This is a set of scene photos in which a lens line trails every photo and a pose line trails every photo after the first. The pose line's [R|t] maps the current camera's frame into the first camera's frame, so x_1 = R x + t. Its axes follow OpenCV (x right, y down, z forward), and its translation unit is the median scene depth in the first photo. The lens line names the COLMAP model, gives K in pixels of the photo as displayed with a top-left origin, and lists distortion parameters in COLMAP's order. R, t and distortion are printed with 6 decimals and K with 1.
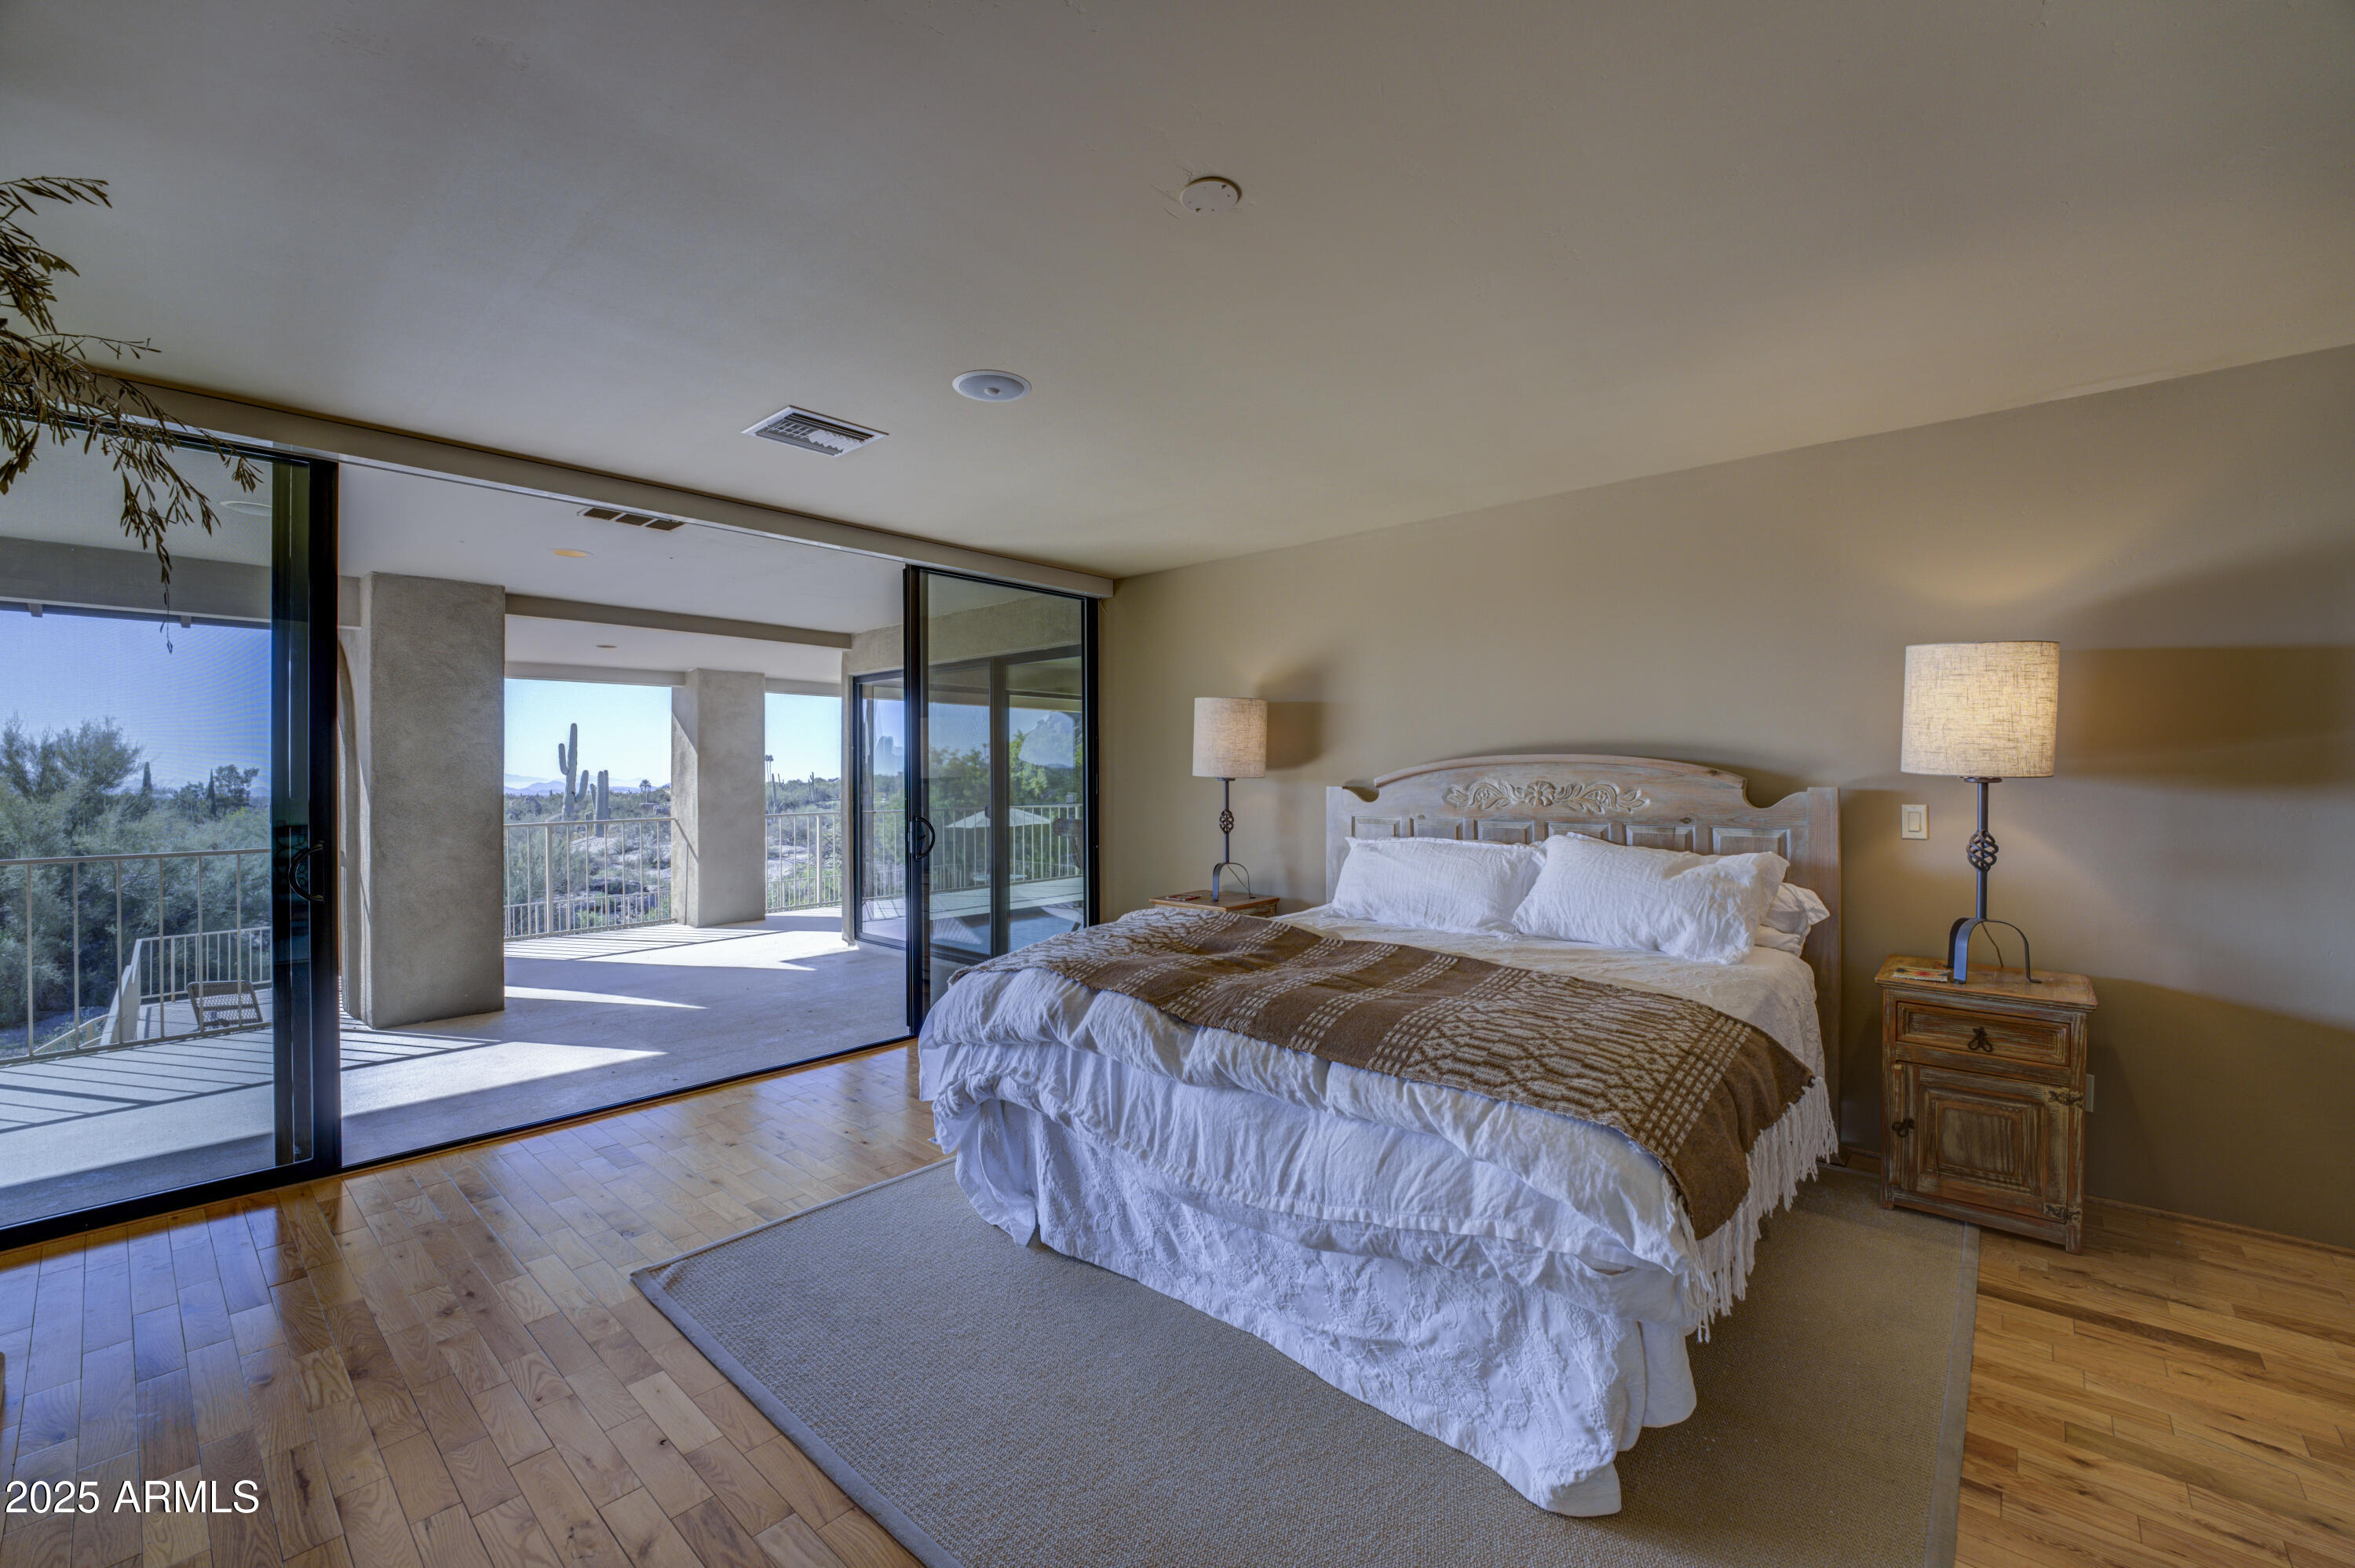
lens RADIAL K [[974.6, 0, 1170.4], [0, 974.6, 779.0], [0, 0, 1]] dist [-0.025392, 0.001511]
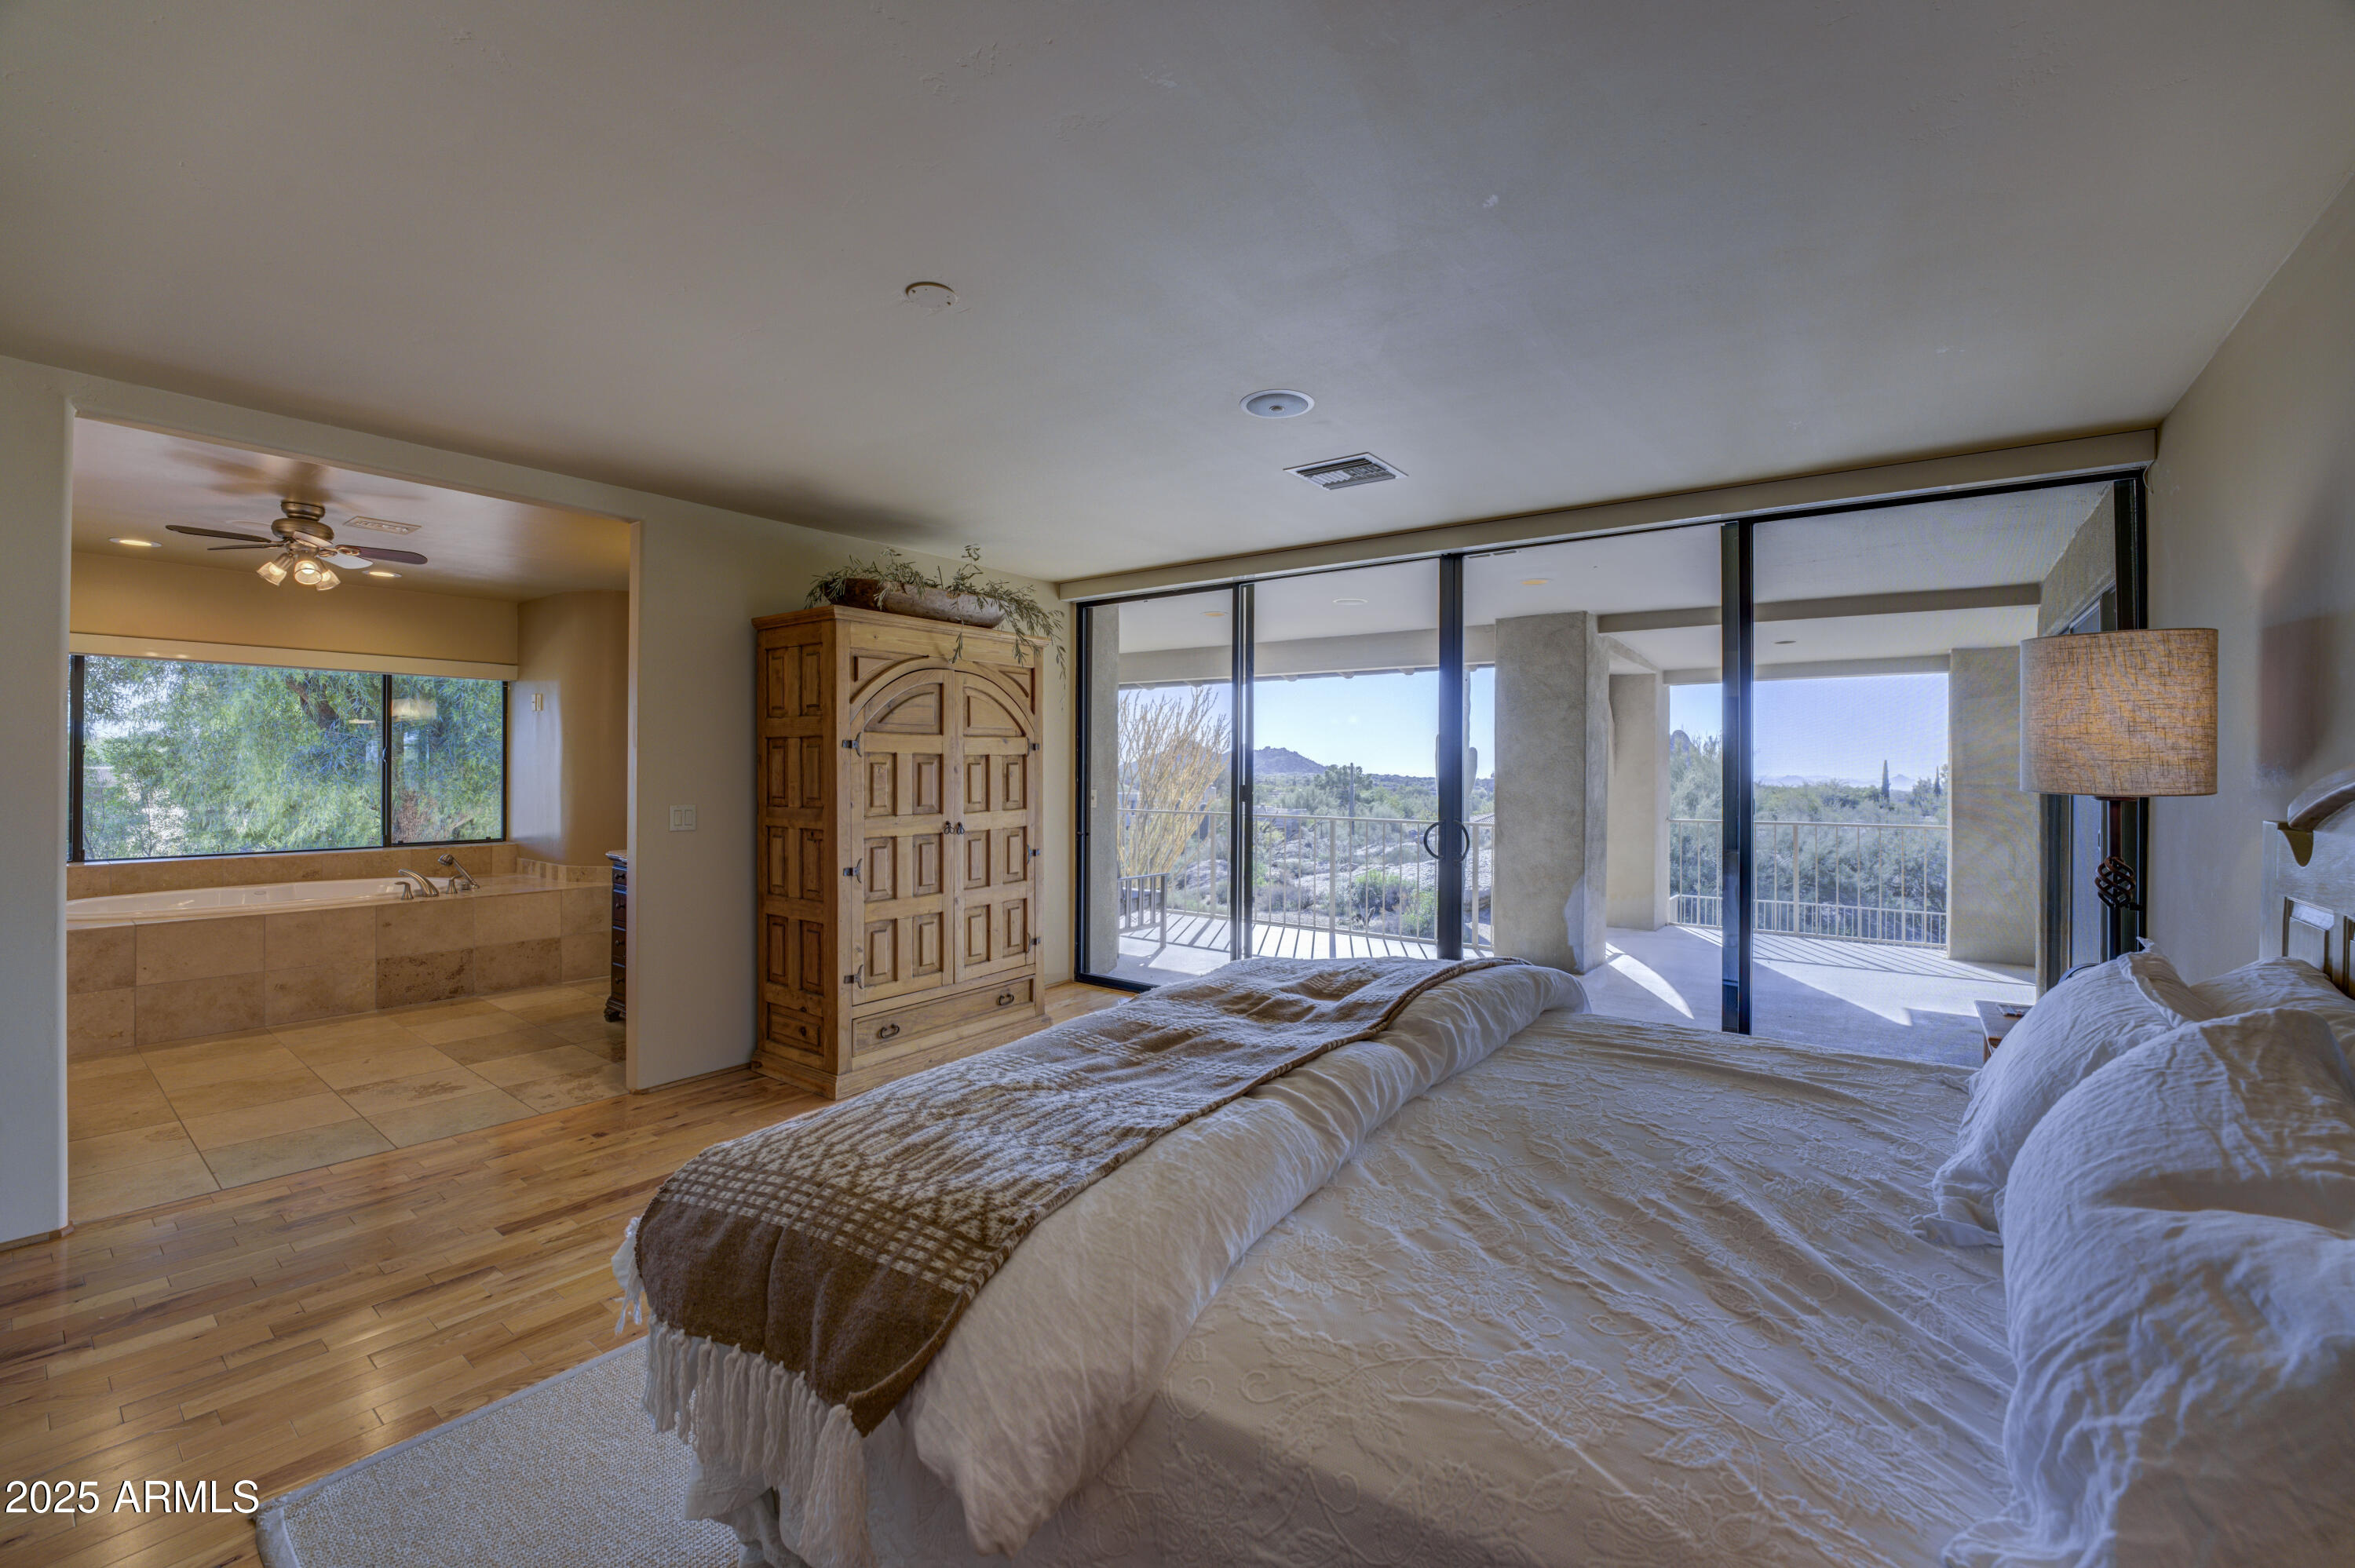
lens RADIAL K [[974.6, 0, 1175.3], [0, 974.6, 764.7], [0, 0, 1]] dist [-0.025392, 0.001511]
pose [[0.070389, 0.002999, -0.997515, 0.502355], [-0.016865, 0.999856, 0.001816, -0.009667], [0.997377, 0.016696, 0.070429, 0.480660]]
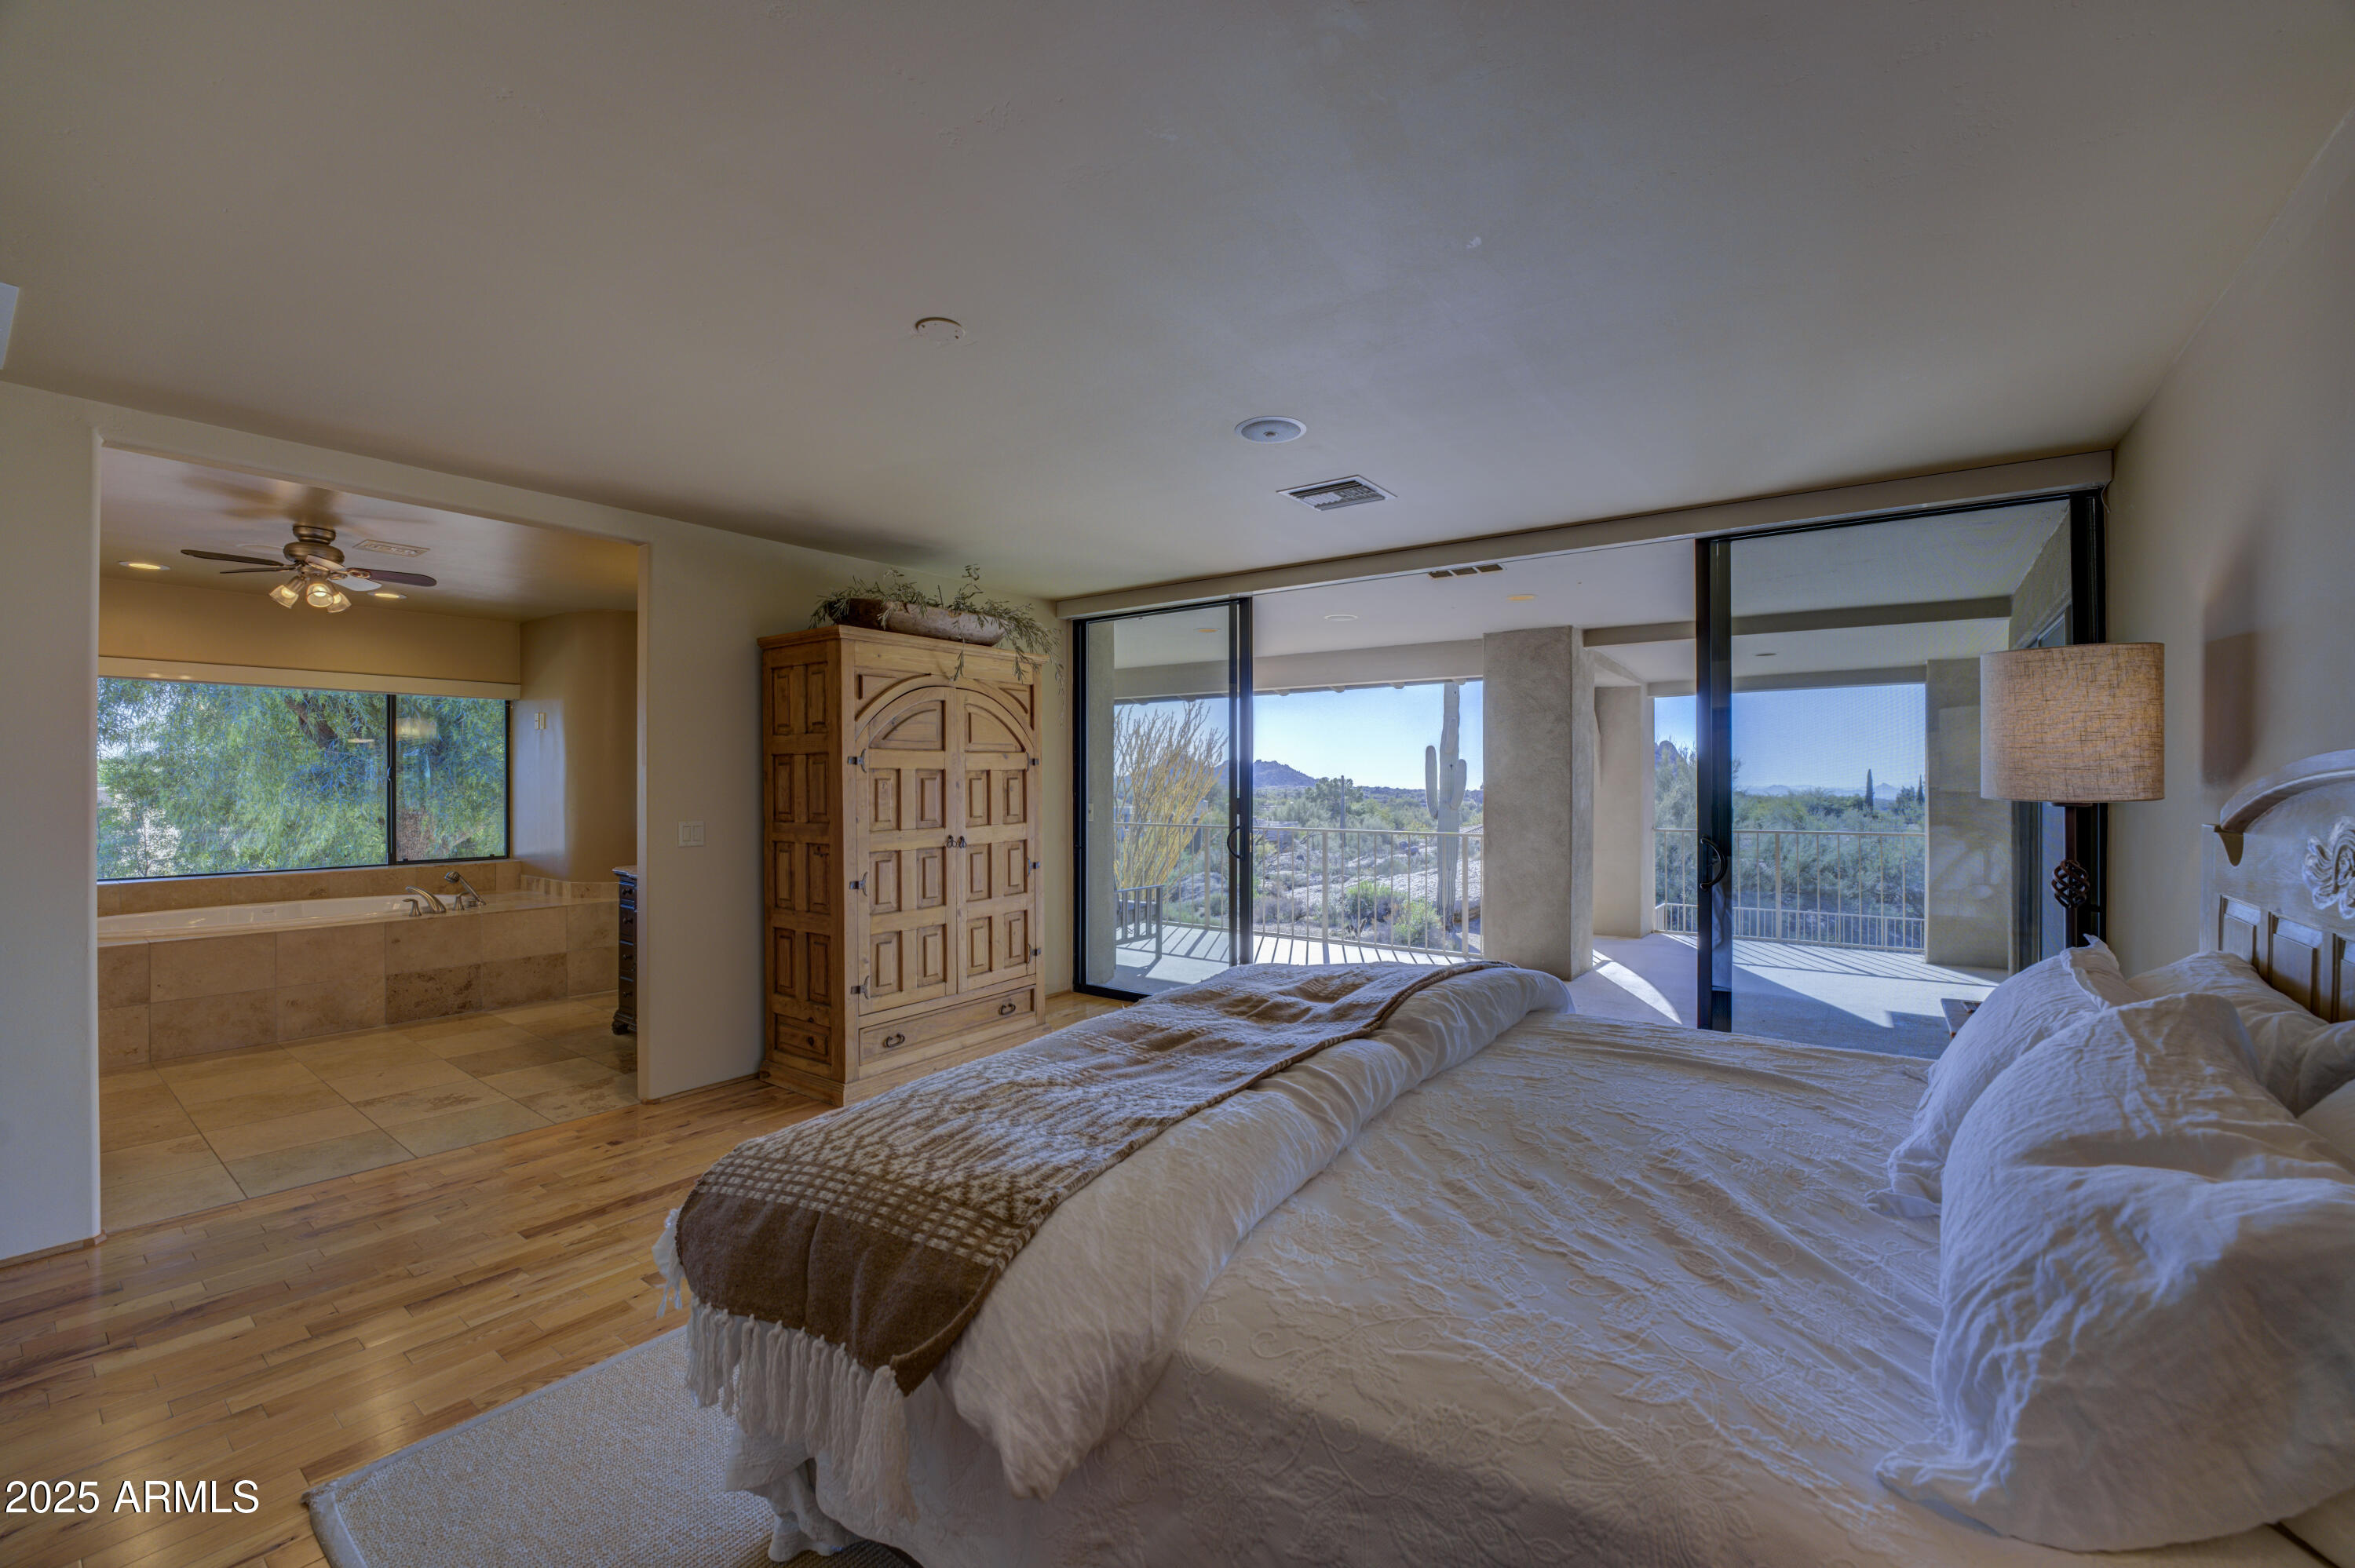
lens RADIAL K [[974.6, 0, 1175.3], [0, 974.6, 777.2], [0, 0, 1]] dist [-0.025392, 0.001511]
pose [[0.079867, 0.001417, -0.996805, 0.521352], [-0.010267, 0.999947, 0.000599, -0.009663], [0.996753, 0.010186, 0.079877, 0.474549]]
